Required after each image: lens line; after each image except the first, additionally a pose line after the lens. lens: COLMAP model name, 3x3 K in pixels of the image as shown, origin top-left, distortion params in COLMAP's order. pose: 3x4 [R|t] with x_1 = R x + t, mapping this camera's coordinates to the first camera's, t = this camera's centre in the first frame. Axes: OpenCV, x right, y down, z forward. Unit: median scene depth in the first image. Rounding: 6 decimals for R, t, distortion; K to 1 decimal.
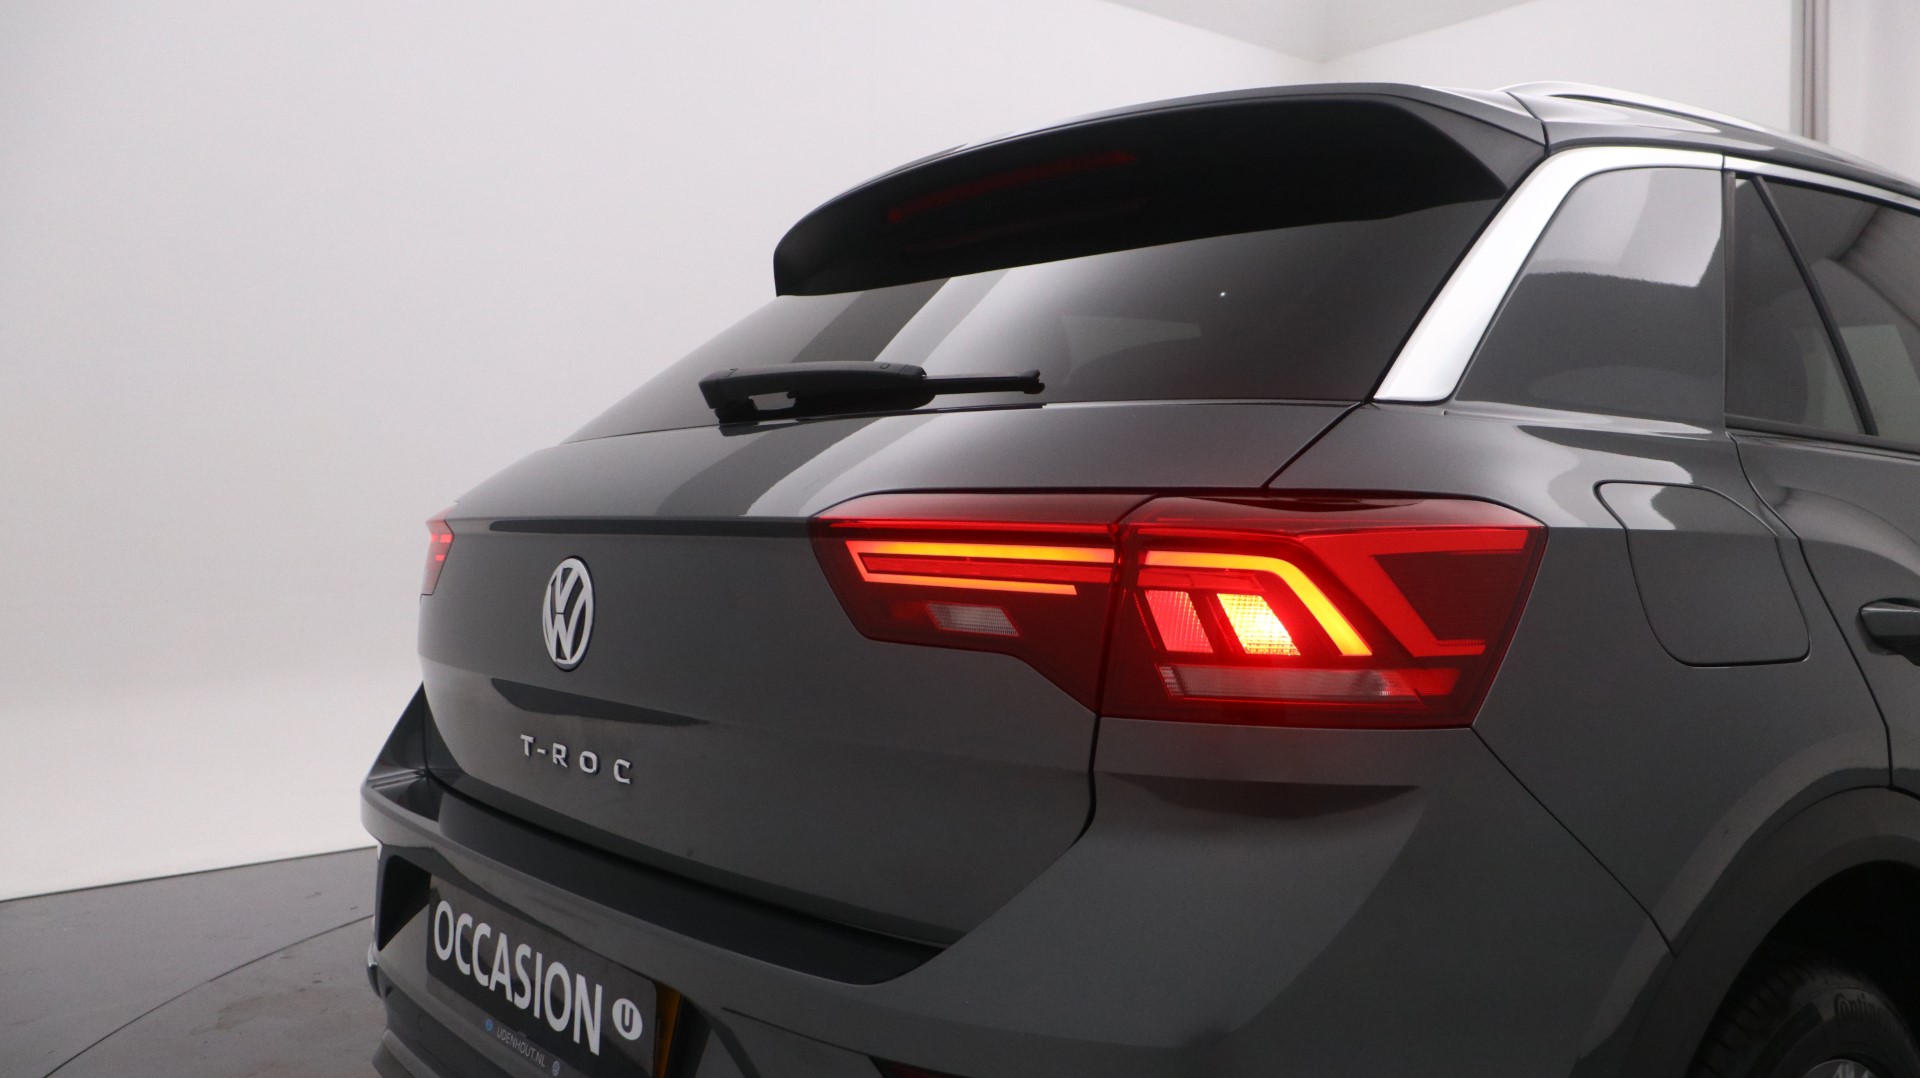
lens RADIAL K [[1640.0, 0, 960.0], [0, 1640.0, 539.0], [0, 0, 1]] dist [-0.007728, 0.000820]
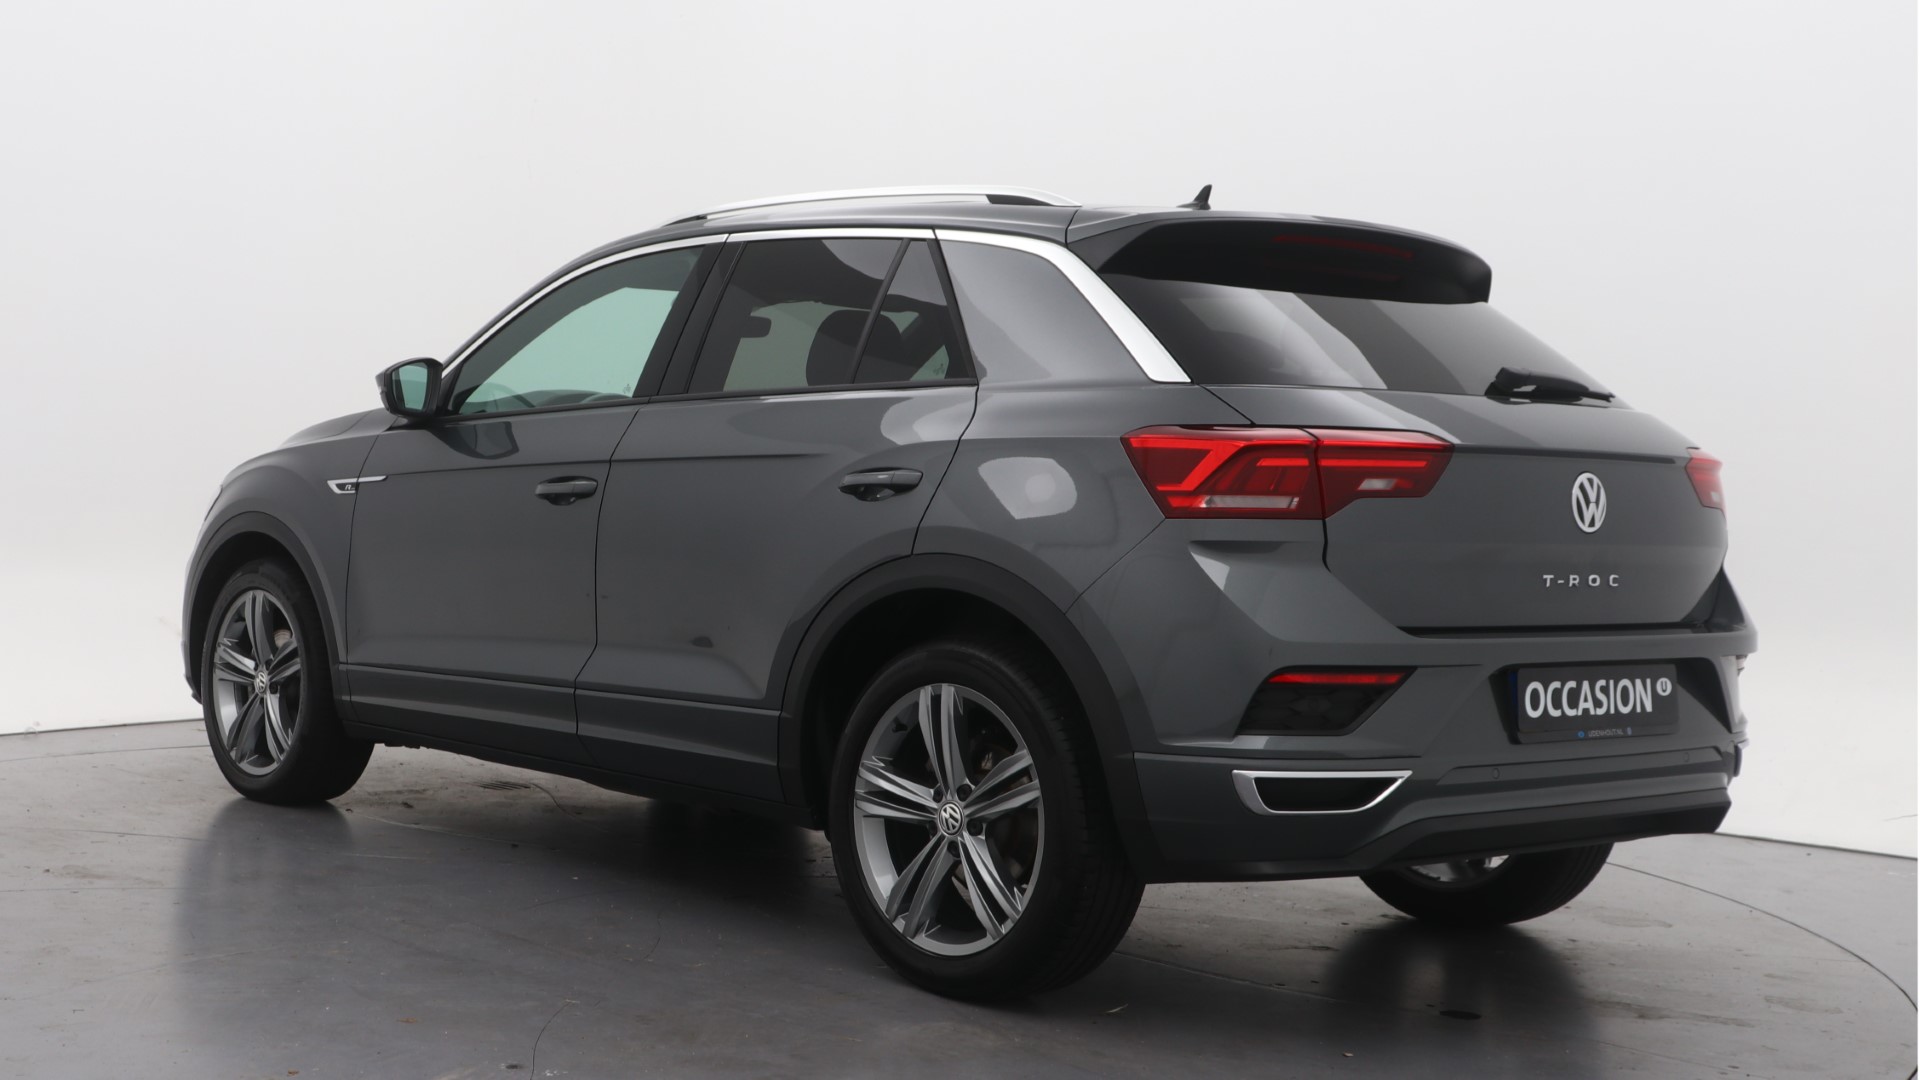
lens RADIAL K [[2370.6, 0, 960.0], [0, 2370.6, 540.0], [0, 0, 1]] dist [0.081855, 0.014229]
pose [[-0.096671, -0.029463, 0.994880, -2.923156], [-0.022083, 0.999379, 0.027450, 0.030206], [-0.995071, -0.019317, -0.097262, 2.015041]]
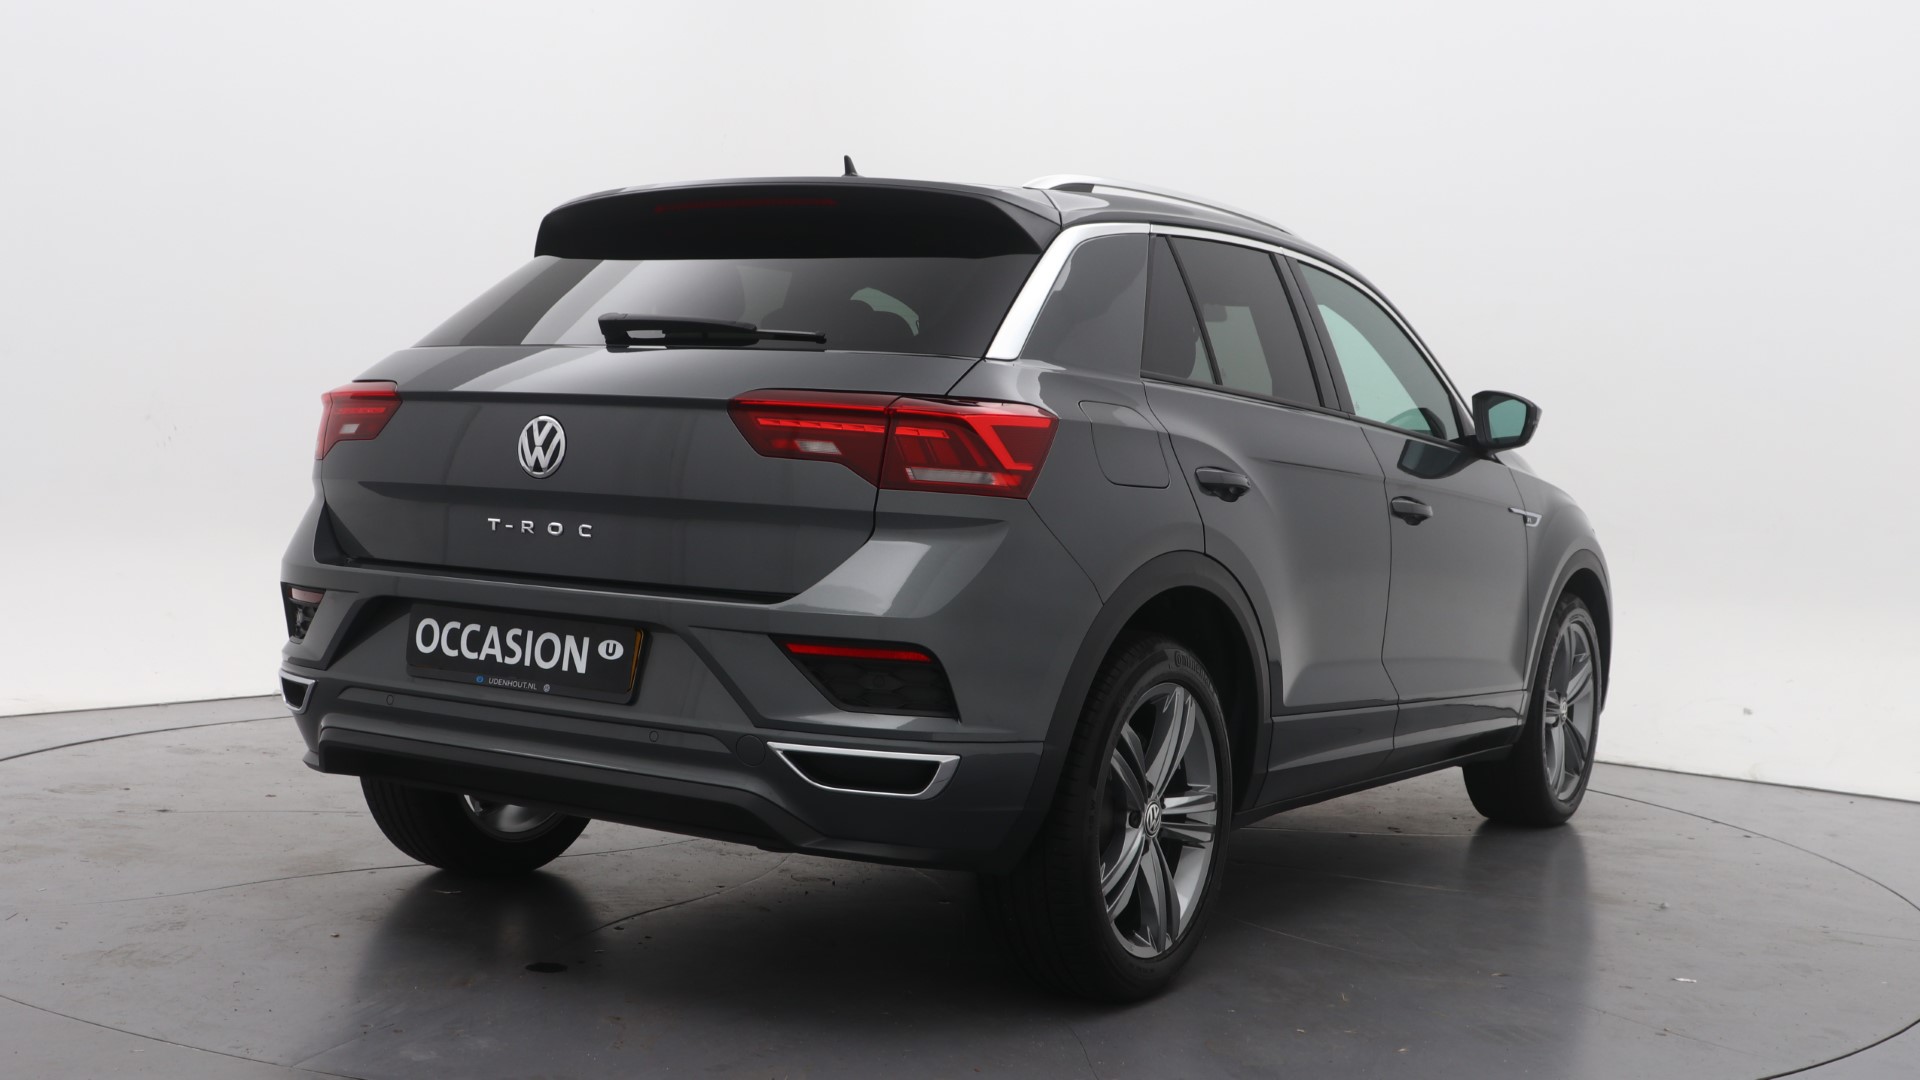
lens RADIAL K [[2370.6, 0, 960.0], [0, 2370.6, 540.0], [0, 0, 1]] dist [0.081855, 0.014229]
pose [[0.946438, 0.030479, 0.321443, -0.653418], [-0.038654, 0.999071, 0.019078, 0.082046], [-0.320563, -0.030481, 0.946737, -1.649058]]
